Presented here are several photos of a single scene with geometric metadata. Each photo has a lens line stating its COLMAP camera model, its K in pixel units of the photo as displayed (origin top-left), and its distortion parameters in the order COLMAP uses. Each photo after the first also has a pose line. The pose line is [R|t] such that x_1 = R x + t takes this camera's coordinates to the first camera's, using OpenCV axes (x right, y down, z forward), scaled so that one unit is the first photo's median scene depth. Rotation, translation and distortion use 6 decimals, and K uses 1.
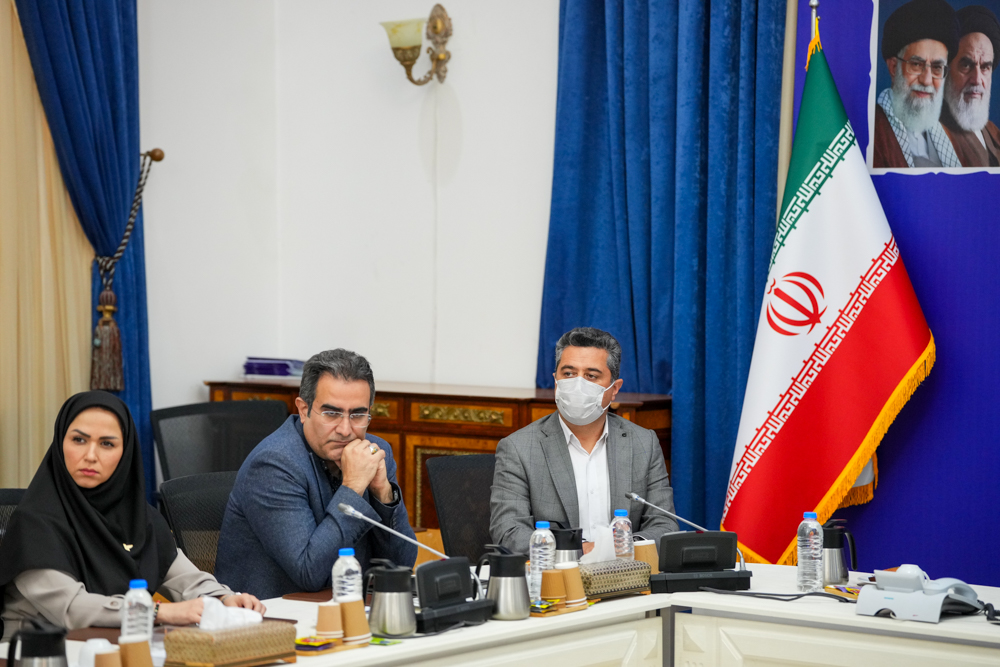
lens RADIAL K [[3049.7, 0, 500.0], [0, 3049.7, 333.5], [0, 0, 1]] dist [0.637078, -2.006853]
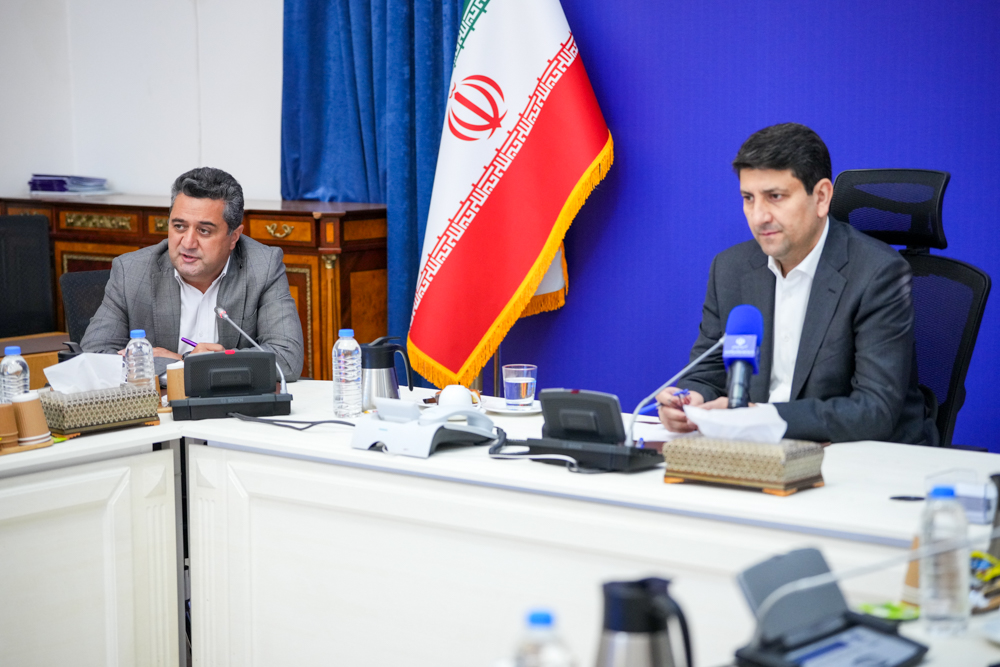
lens RADIAL K [[2185.7, 0, 500.0], [0, 2185.7, 333.5], [0, 0, 1]] dist [0.232176, -0.035528]
pose [[0.996920, -0.010951, -0.077654, 0.157220], [0.016646, 0.997188, 0.073075, 0.011044], [0.076635, -0.074143, 0.994299, 0.299354]]
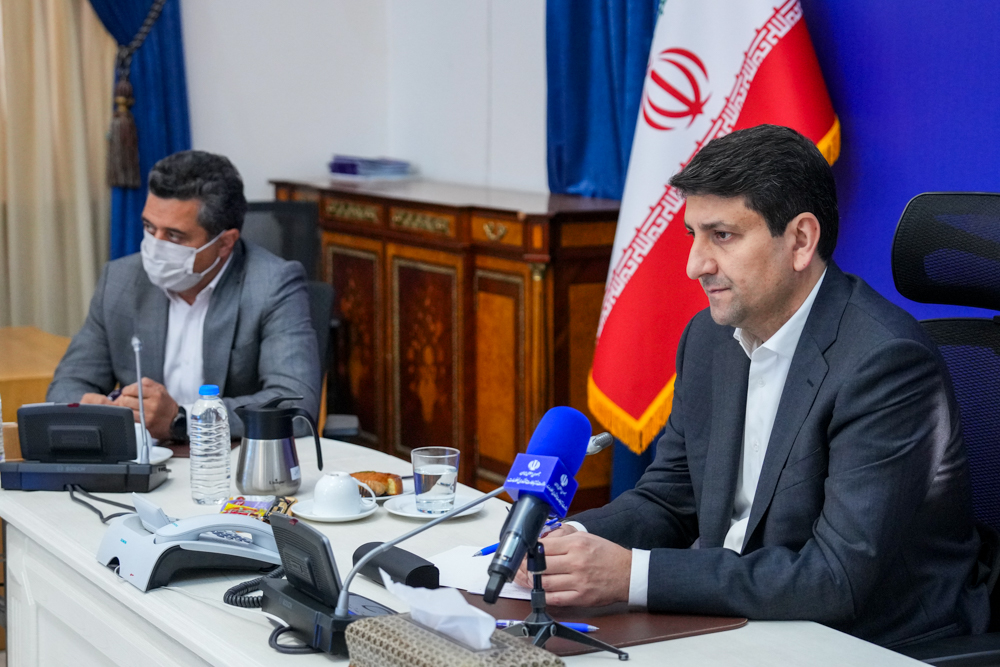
lens RADIAL K [[2087.1, 0, 500.0], [0, 2087.1, 333.5], [0, 0, 1]] dist [0.130478, -0.044050]
pose [[0.906396, 0.047738, -0.419723, 0.280496], [-0.010557, 0.995844, 0.090467, 0.004296], [0.422297, -0.077568, 0.903133, 0.498933]]
